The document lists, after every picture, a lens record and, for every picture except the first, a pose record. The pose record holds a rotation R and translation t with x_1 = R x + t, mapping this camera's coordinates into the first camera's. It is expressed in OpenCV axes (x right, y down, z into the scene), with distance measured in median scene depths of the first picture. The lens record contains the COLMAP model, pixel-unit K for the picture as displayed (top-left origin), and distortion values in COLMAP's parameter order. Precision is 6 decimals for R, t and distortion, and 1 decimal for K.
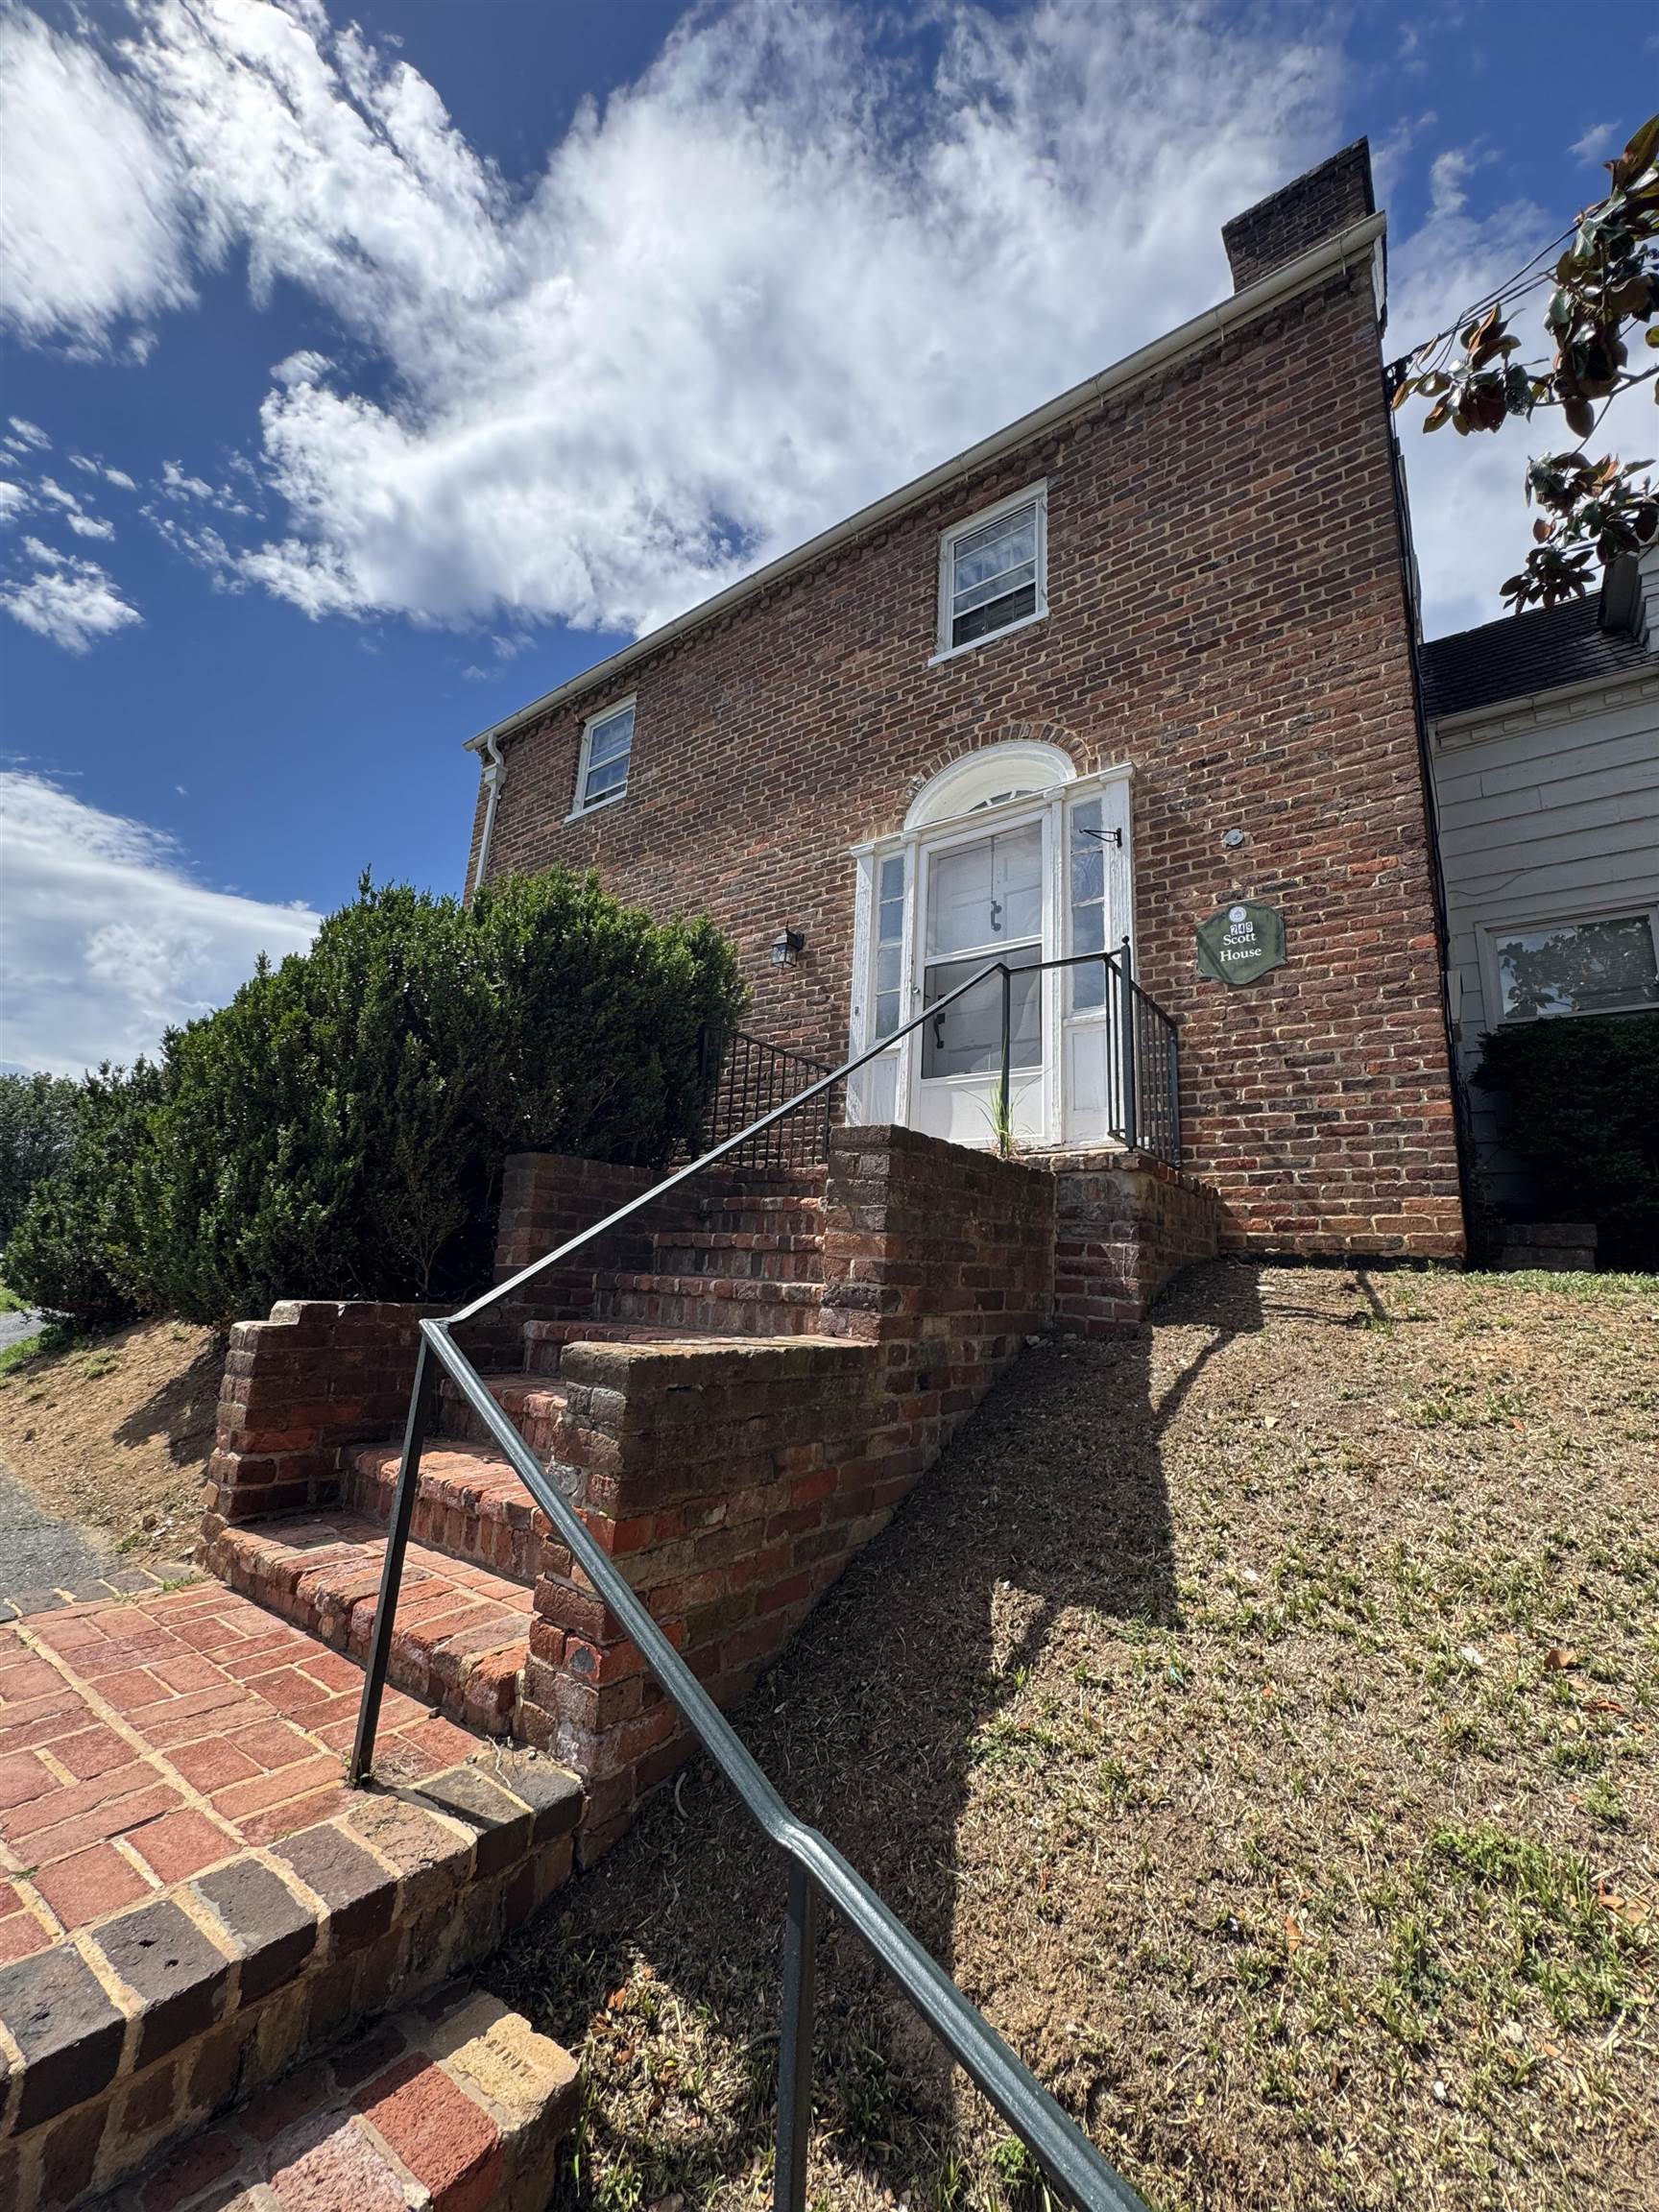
lens RADIAL K [[888.9, 0, 829.1], [0, 888.9, 1105.2], [0, 0, 1]] dist [-0.008208, 0.001779]
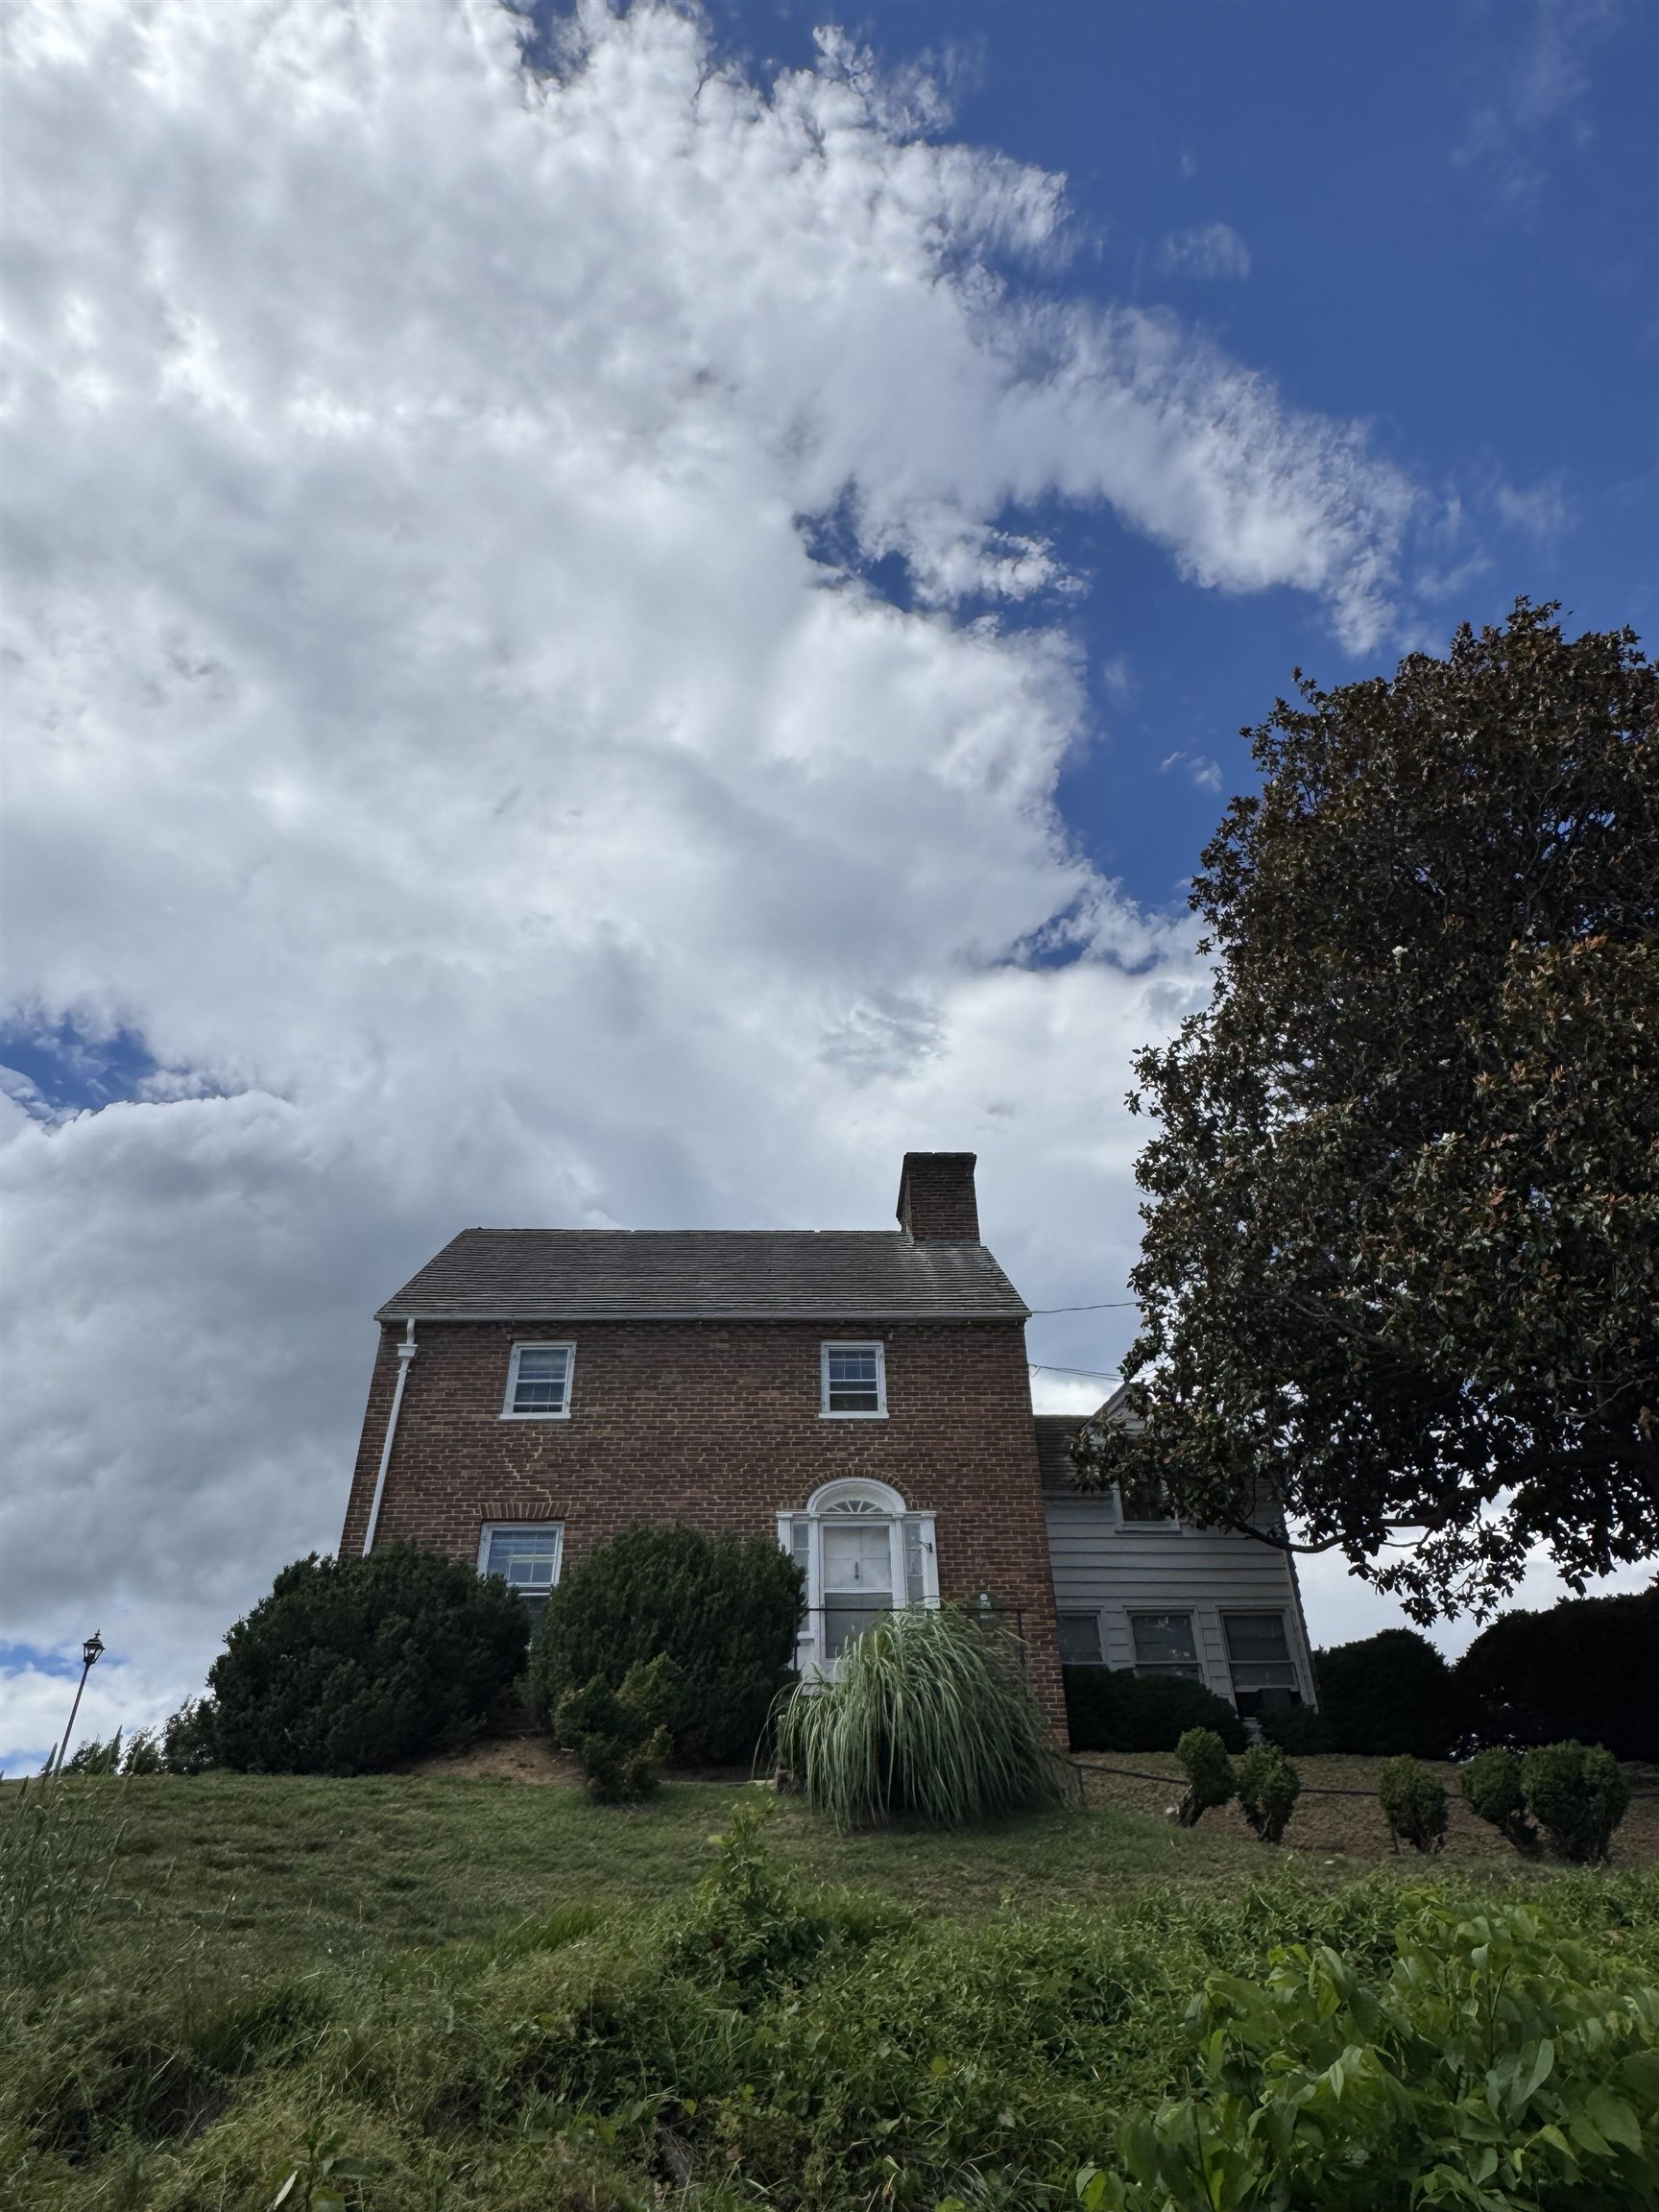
lens RADIAL K [[1436.5, 0, 830.6], [0, 1436.5, 1101.9], [0, 0, 1]] dist [-0.002524, 0.002204]
pose [[0.780836, 0.324174, 0.534047, -1.992133], [-0.071005, 0.895348, -0.439671, 0.263975], [-0.620688, 0.305391, 0.722138, -1.617082]]
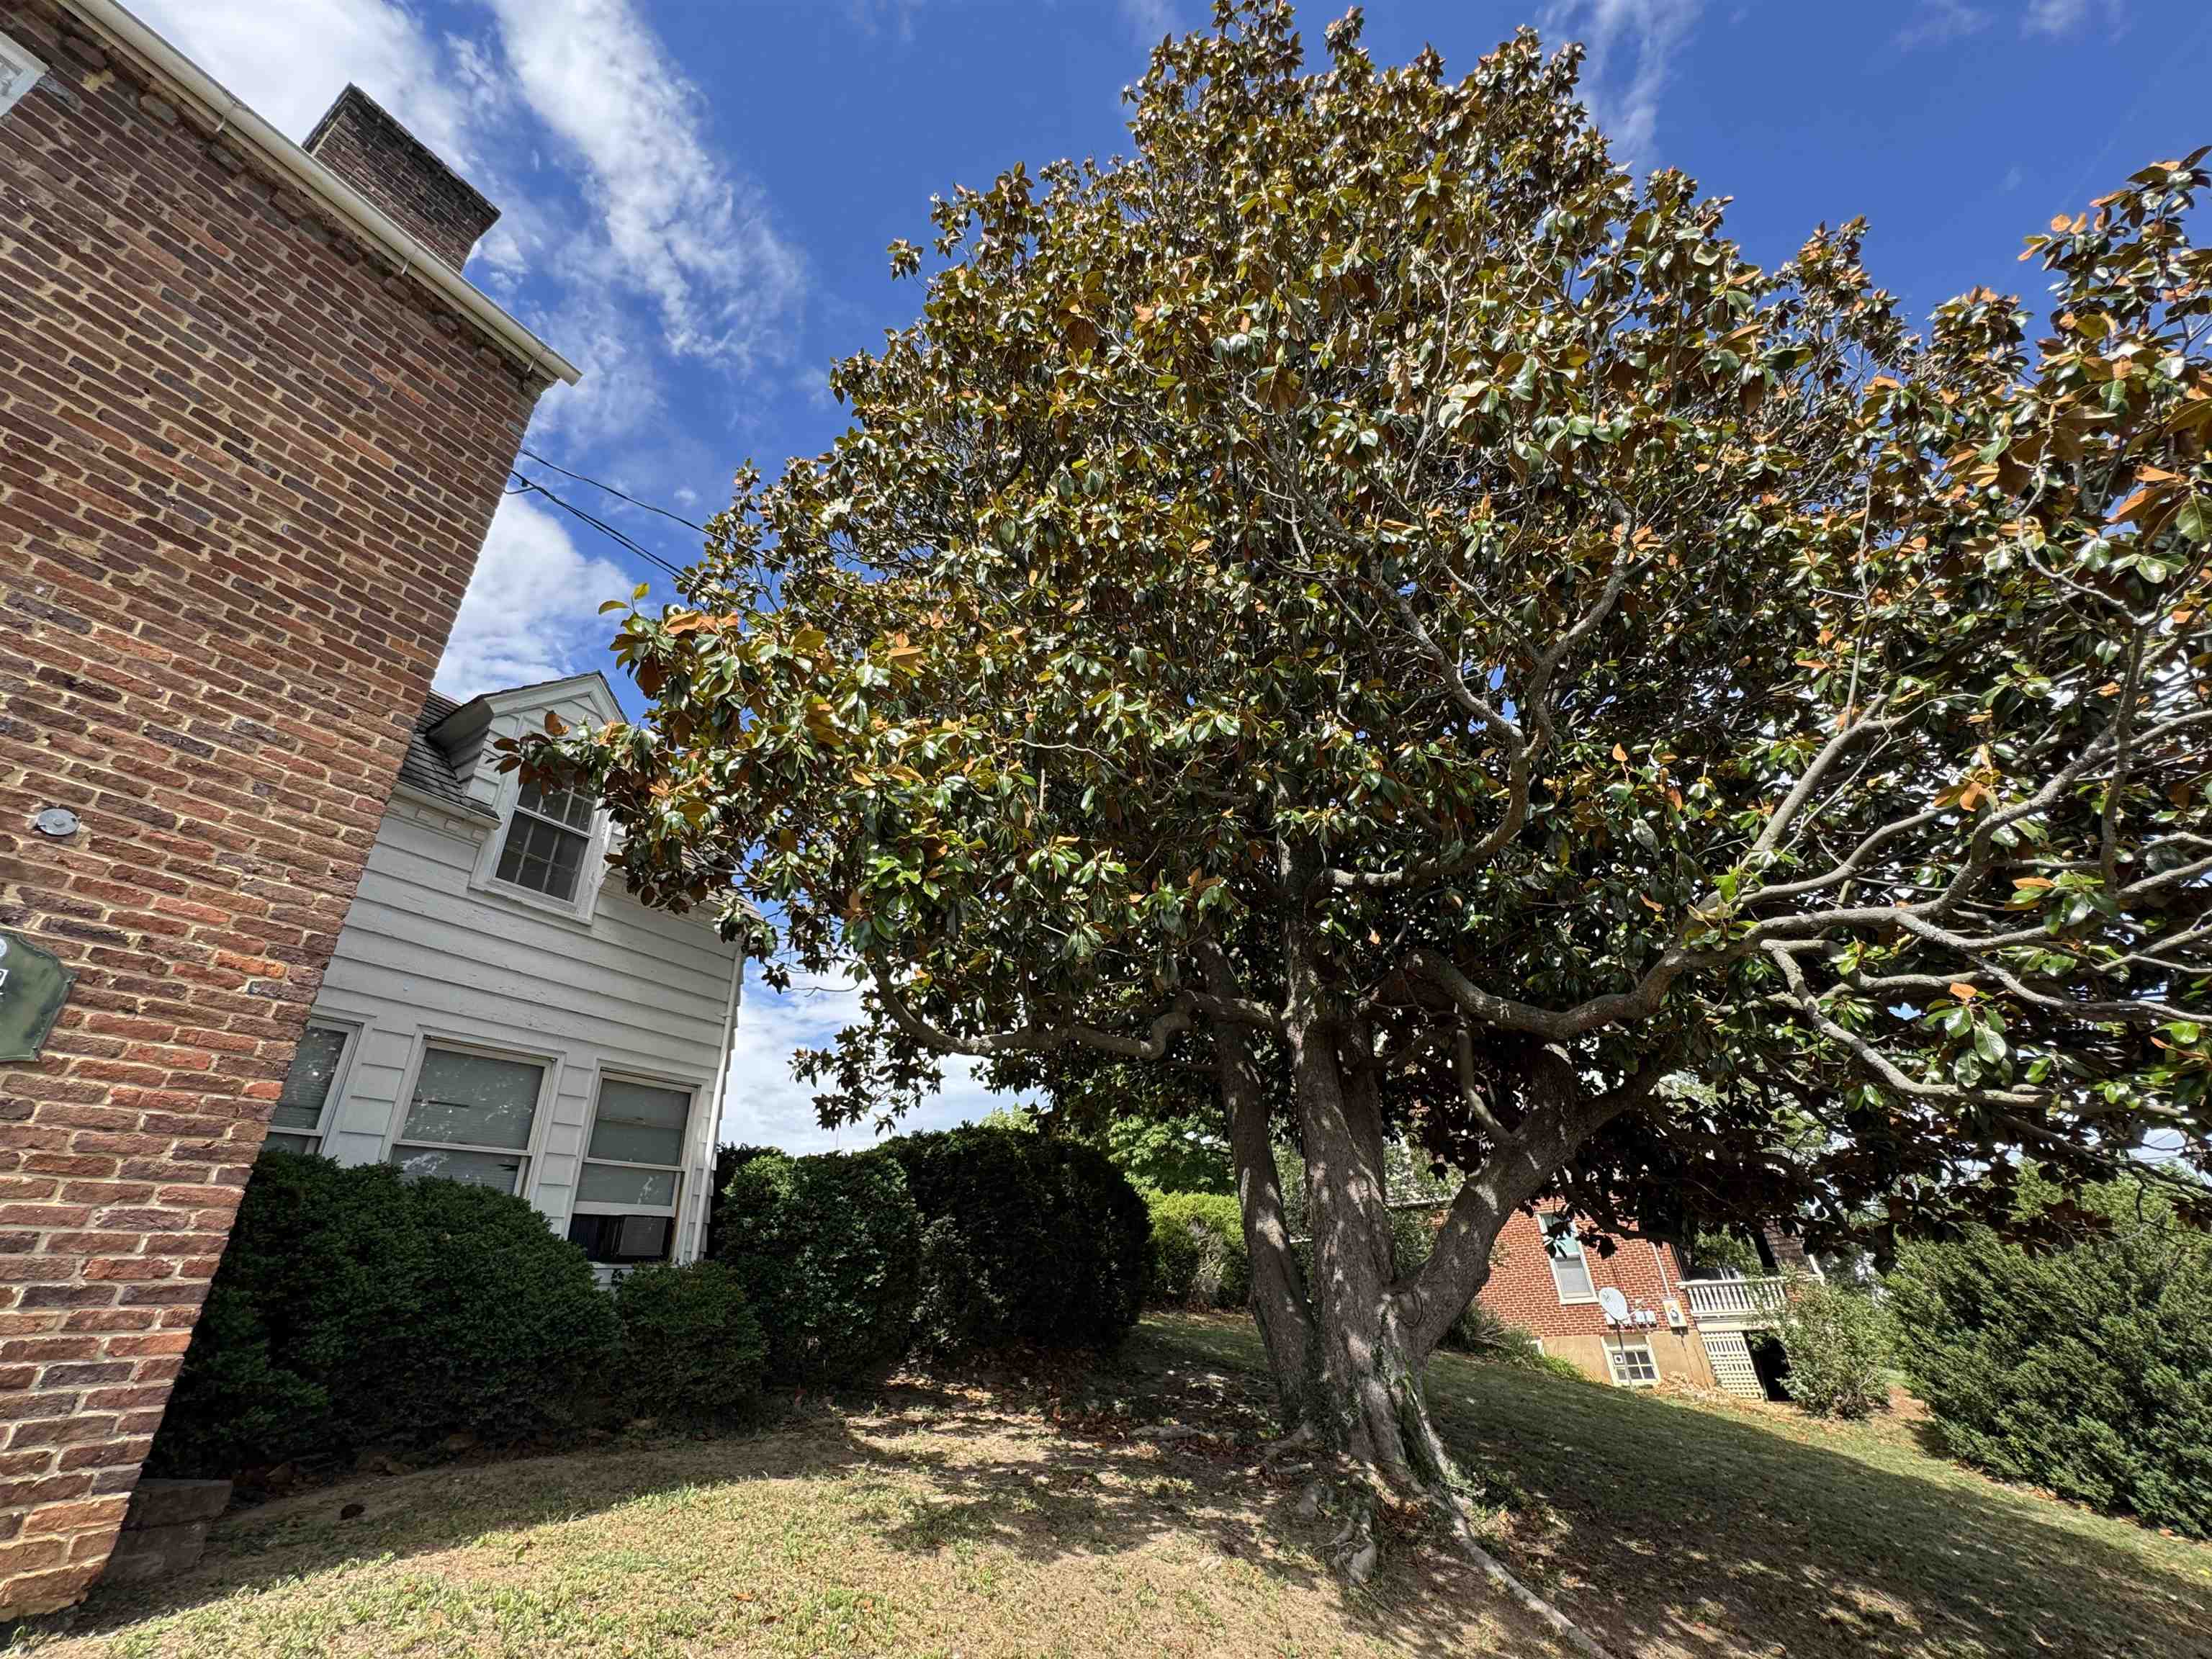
lens RADIAL K [[888.9, 0, 1104.9], [0, 888.9, 826.2], [0, 0, 1]] dist [-0.008208, 0.001779]
pose [[-0.099464, 0.430710, 0.896993, -0.155219], [-0.150081, 0.884656, -0.441428, -0.124244], [-0.983658, -0.178528, -0.023350, 0.264085]]
